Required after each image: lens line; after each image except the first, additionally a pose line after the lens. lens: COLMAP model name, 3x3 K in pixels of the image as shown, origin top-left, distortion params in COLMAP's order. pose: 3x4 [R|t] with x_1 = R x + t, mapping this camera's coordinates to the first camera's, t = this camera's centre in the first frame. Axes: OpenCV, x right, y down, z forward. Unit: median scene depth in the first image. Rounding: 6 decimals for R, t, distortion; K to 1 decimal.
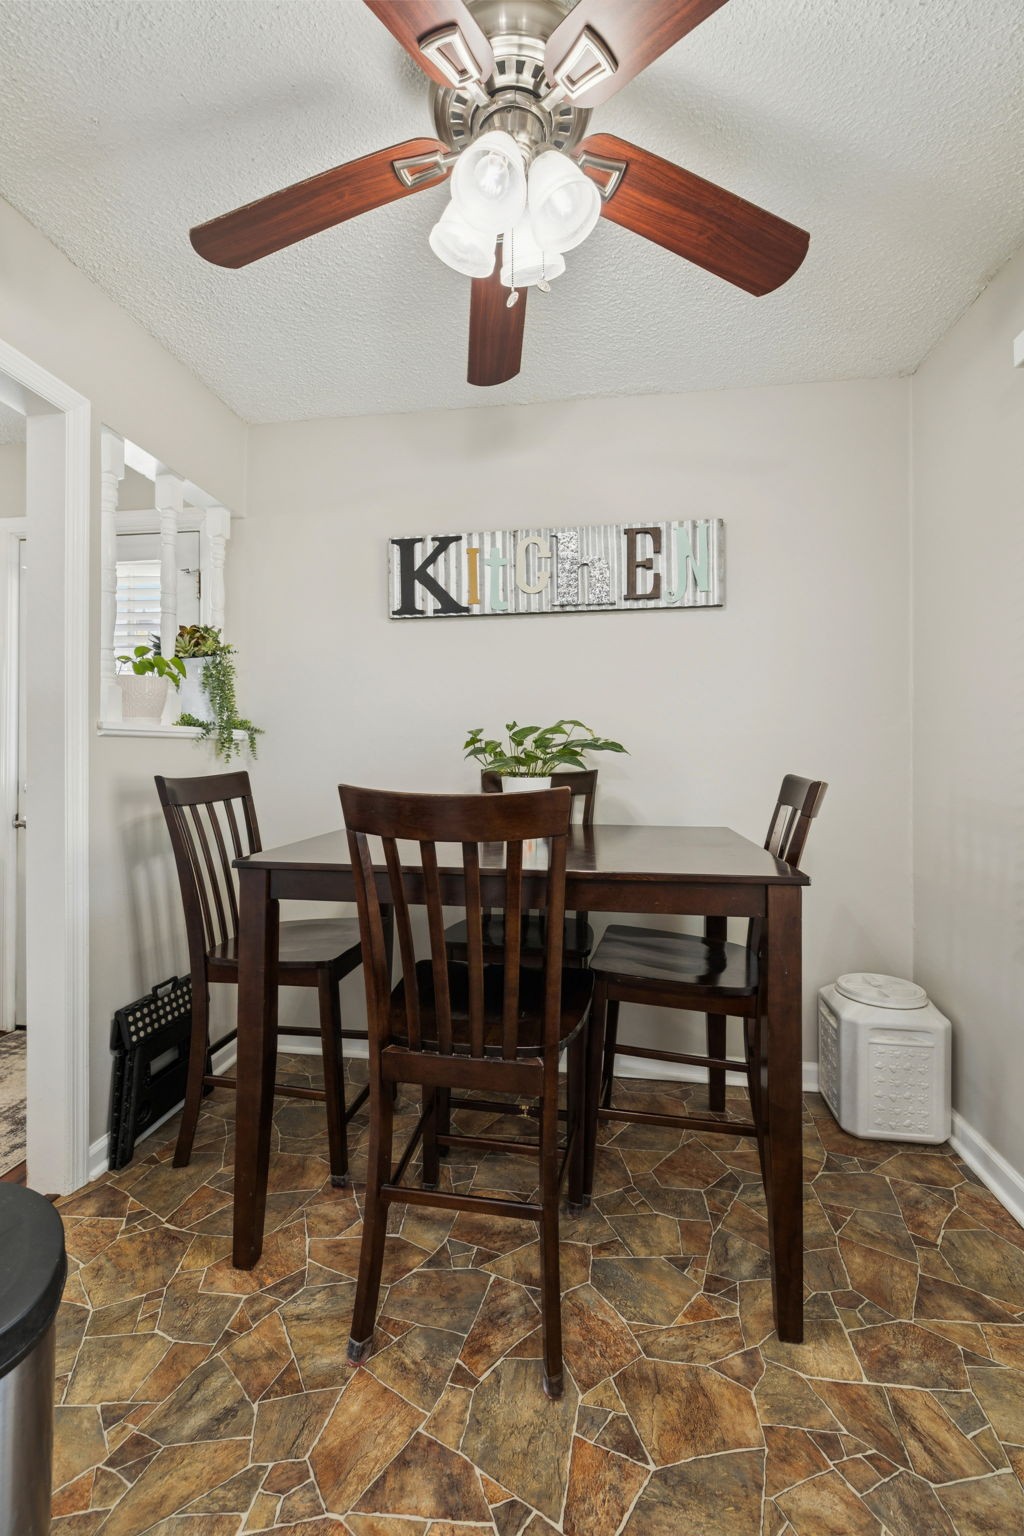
lens RADIAL K [[641.7, 0, 500.9], [0, 641.7, 757.4], [0, 0, 1]] dist [0.021377, -0.000346]
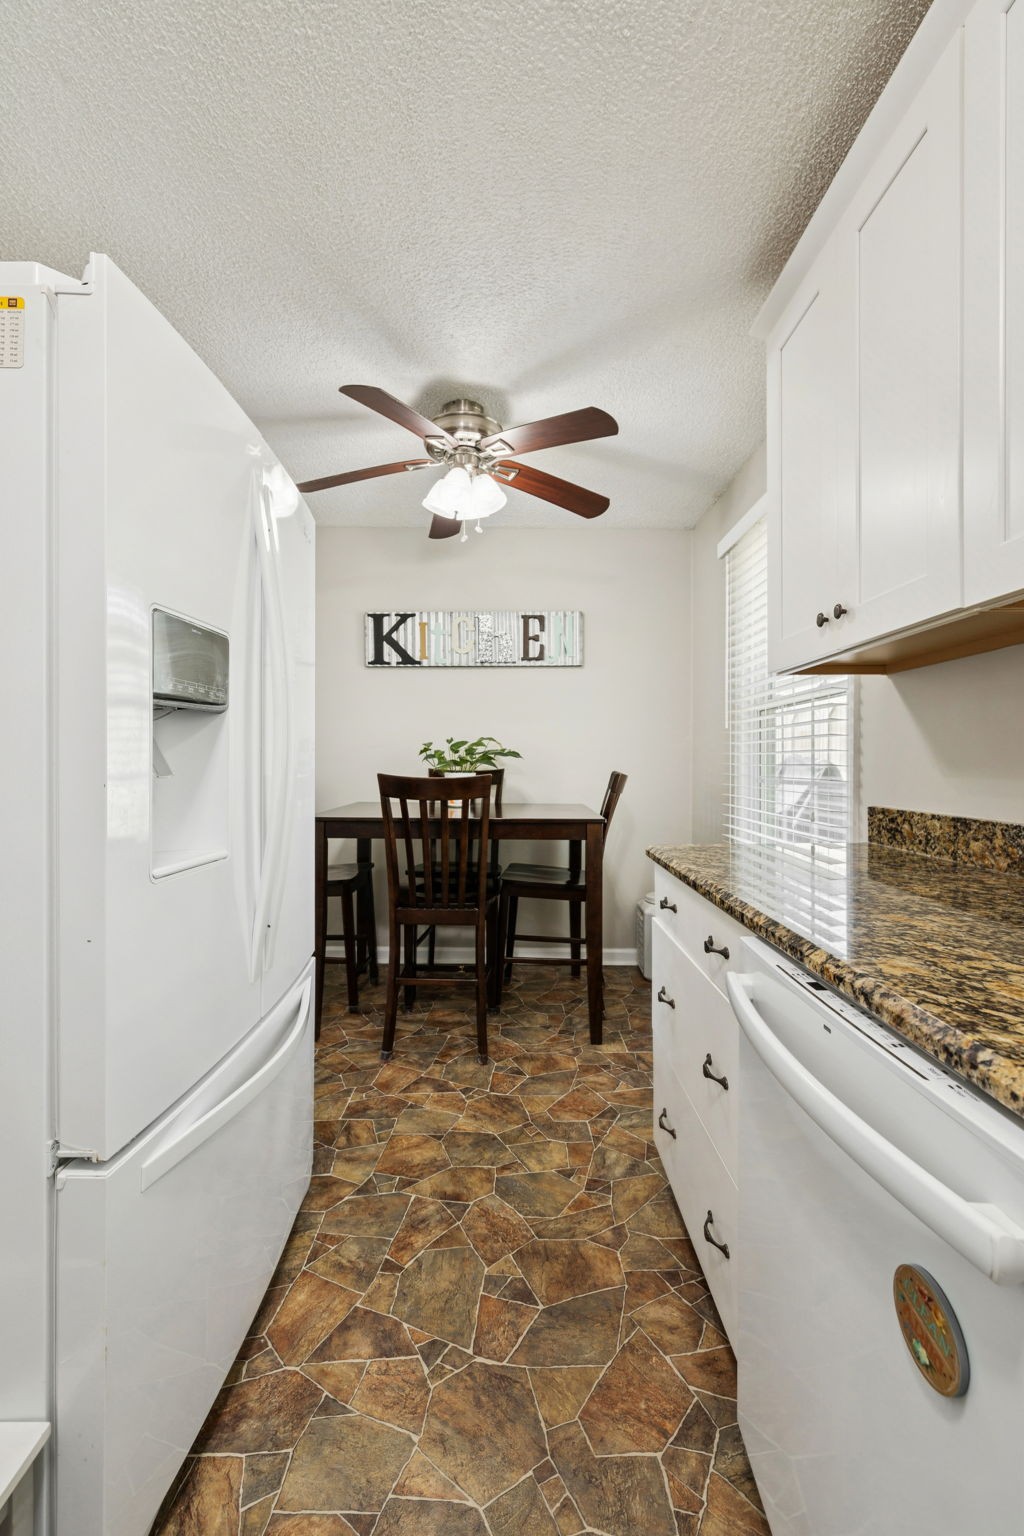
lens RADIAL K [[641.7, 0, 500.9], [0, 641.7, 757.4], [0, 0, 1]] dist [0.021377, -0.000346]
pose [[0.988949, 0.003567, 0.148216, -0.085301], [-0.003171, 0.999991, -0.002906, -0.003637], [-0.148225, 0.002404, 0.988951, -0.518300]]
